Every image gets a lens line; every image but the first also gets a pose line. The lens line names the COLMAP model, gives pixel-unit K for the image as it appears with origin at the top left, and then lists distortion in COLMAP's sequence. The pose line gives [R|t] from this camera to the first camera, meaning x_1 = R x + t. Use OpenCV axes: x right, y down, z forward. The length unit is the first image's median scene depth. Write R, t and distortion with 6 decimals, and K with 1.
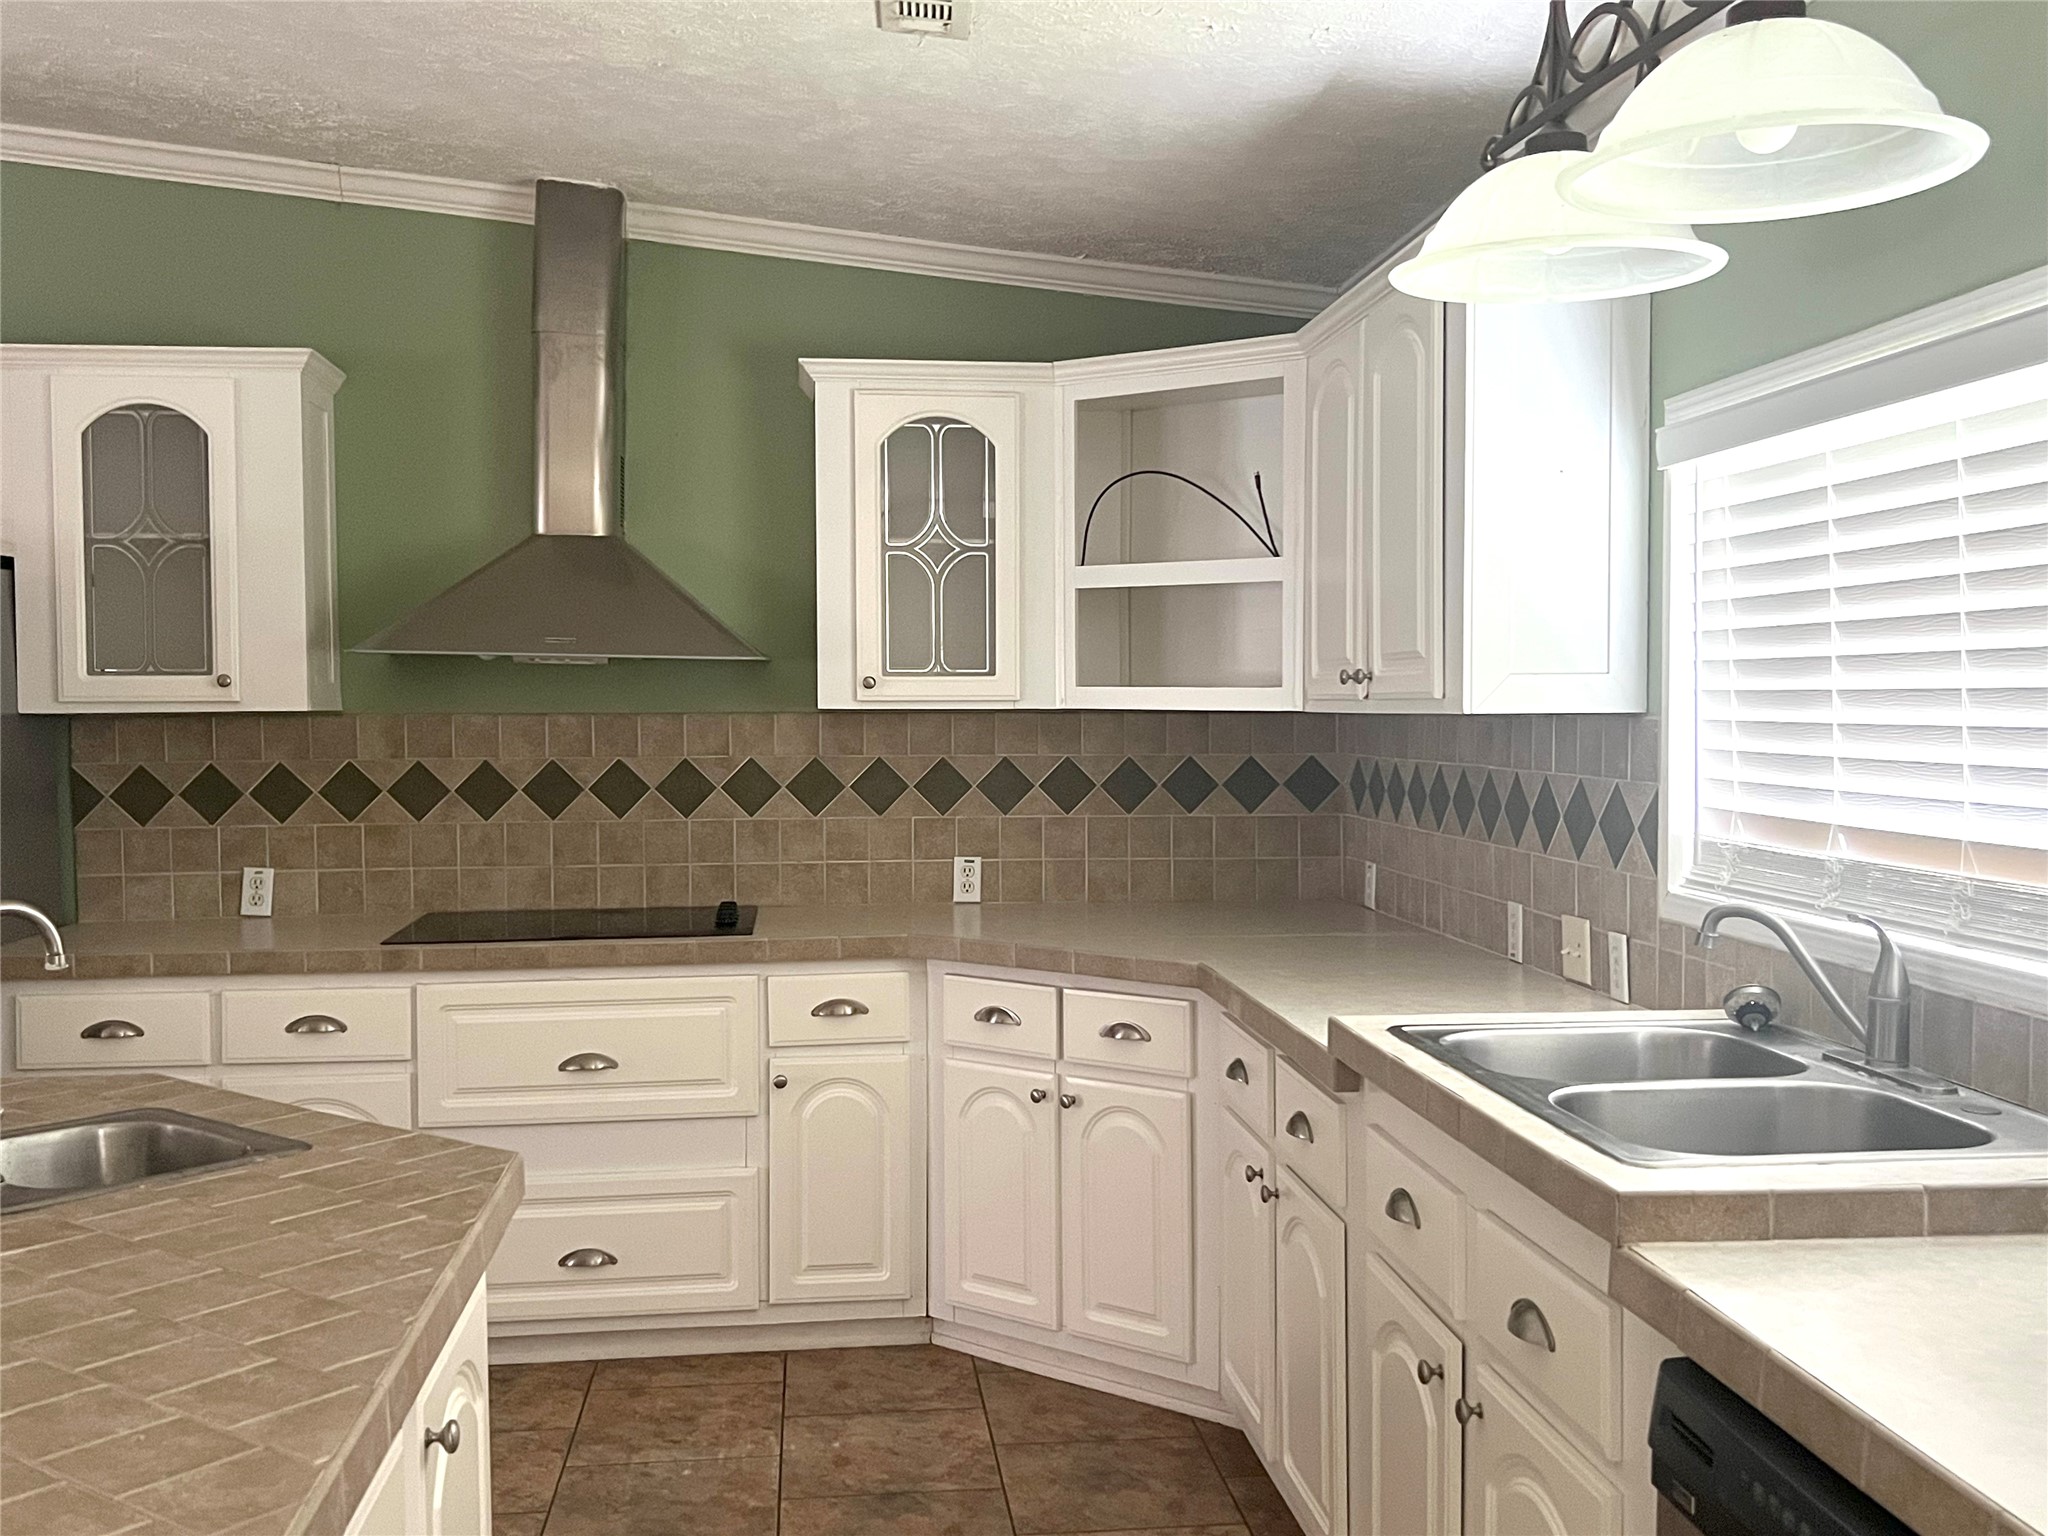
lens RADIAL K [[1964.4, 0, 1022.8], [0, 1964.4, 763.2], [0, 0, 1]] dist [0.059501, 0.000000]
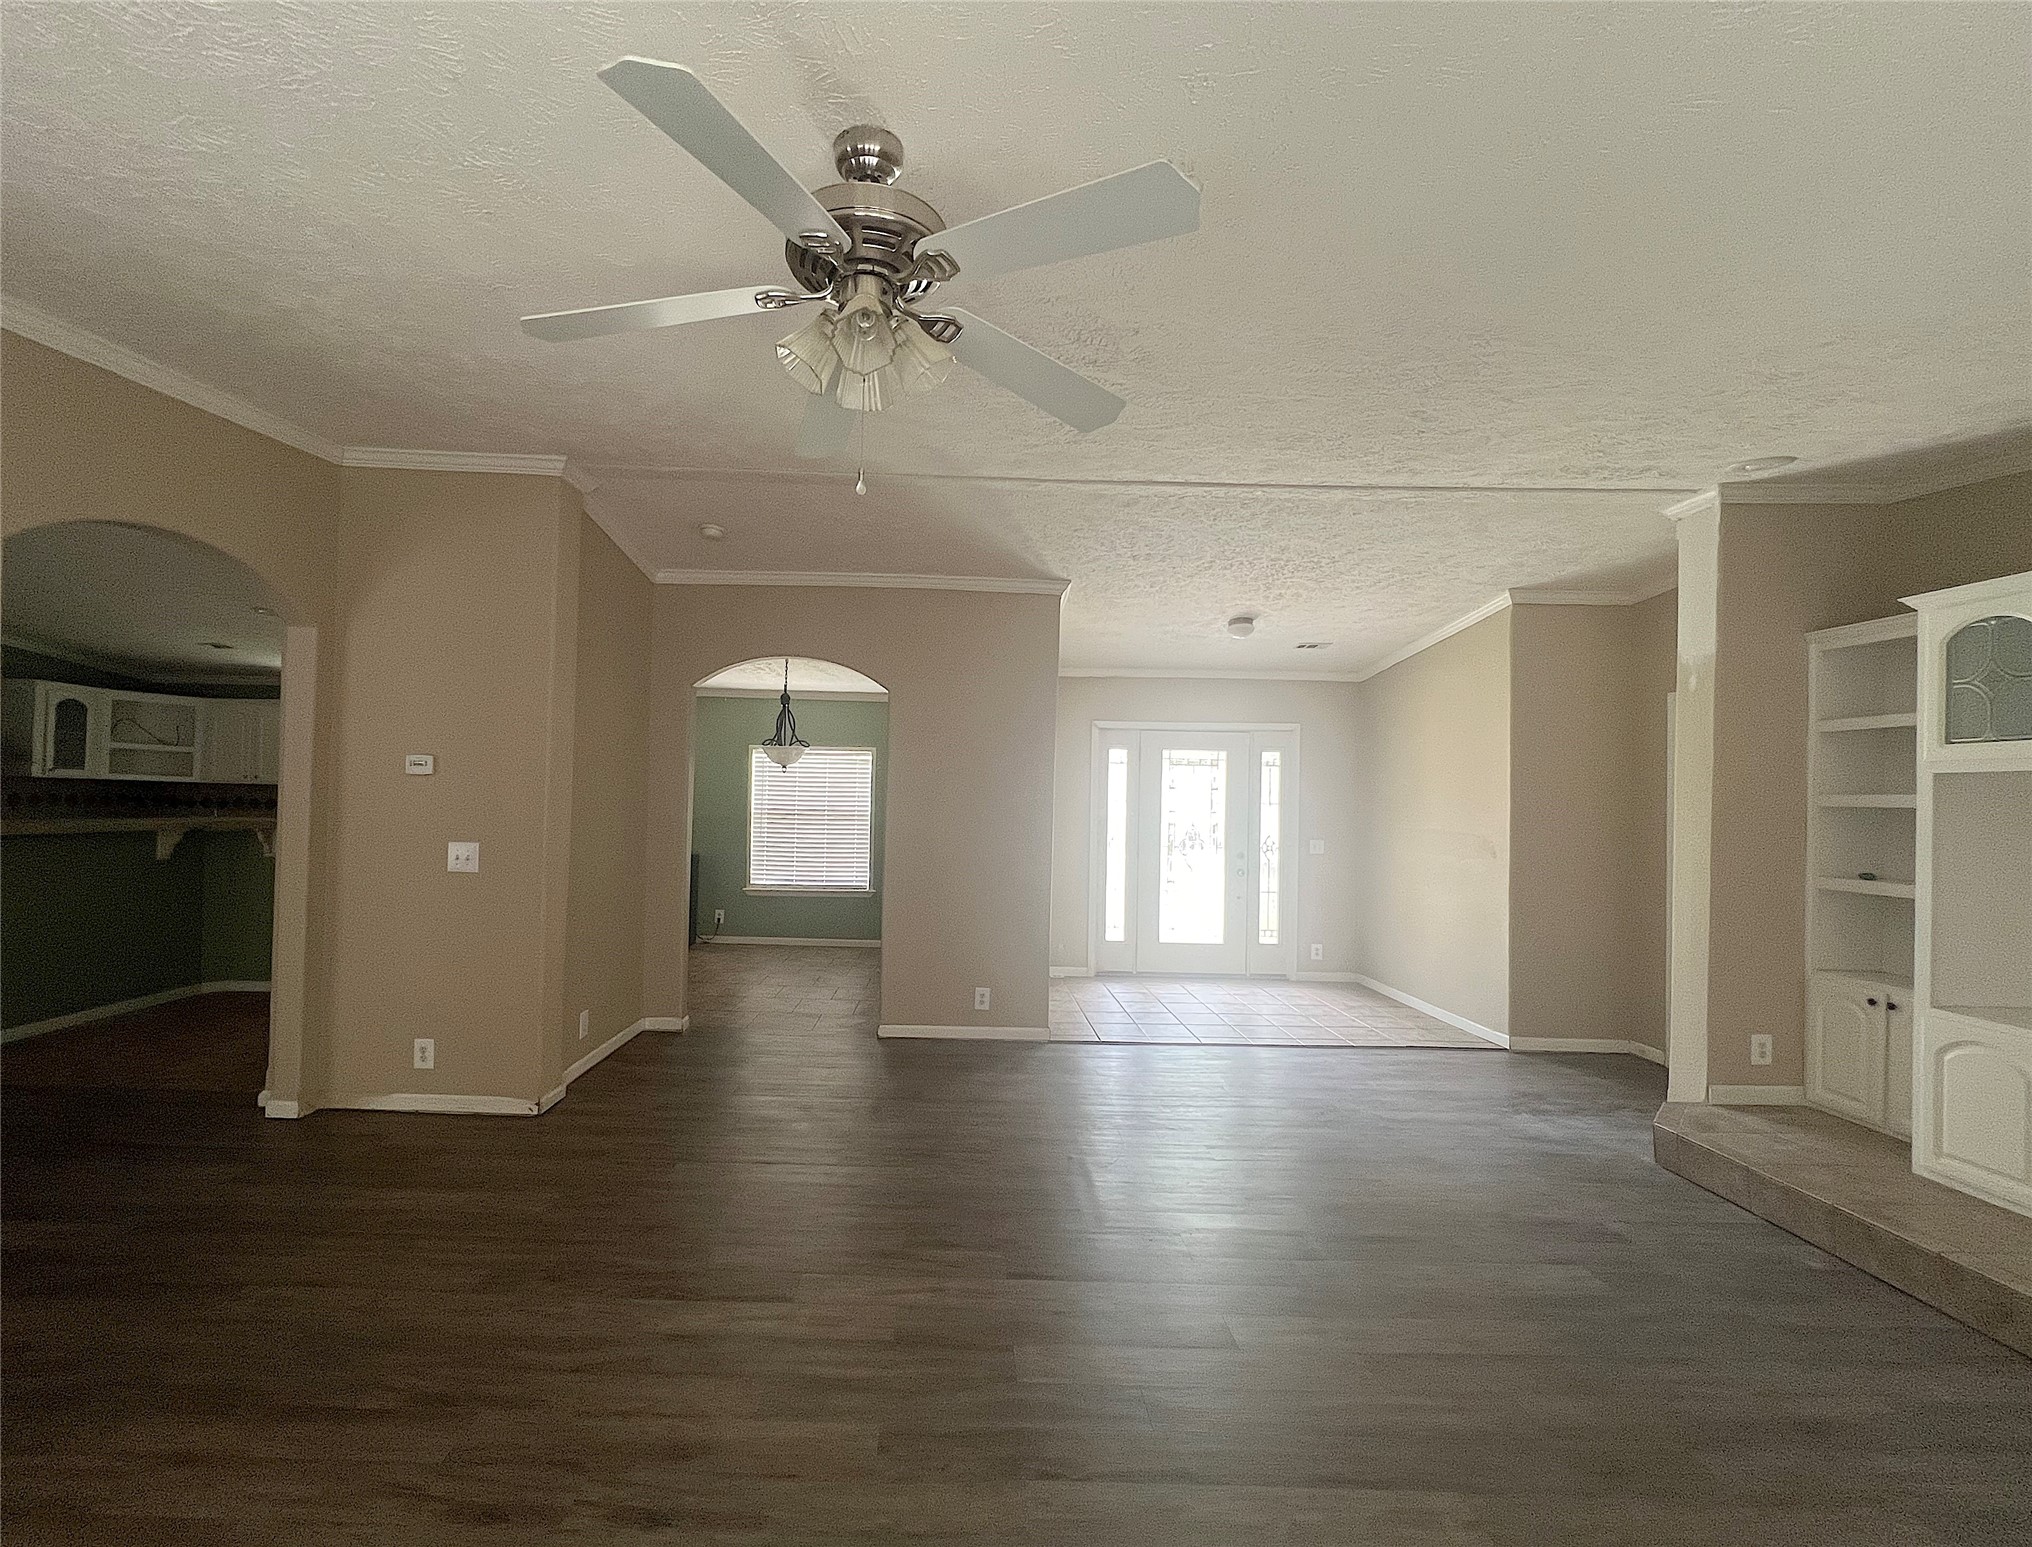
lens RADIAL K [[856.2, 0, 964.1], [0, 856.2, 792.7], [0, 0, 1]] dist [-0.002847, 0.000334]
pose [[0.106339, 0.021018, 0.994108, -1.501876], [0.007852, 0.999728, -0.021977, 0.049349], [-0.994299, 0.010143, 0.106145, -0.860117]]
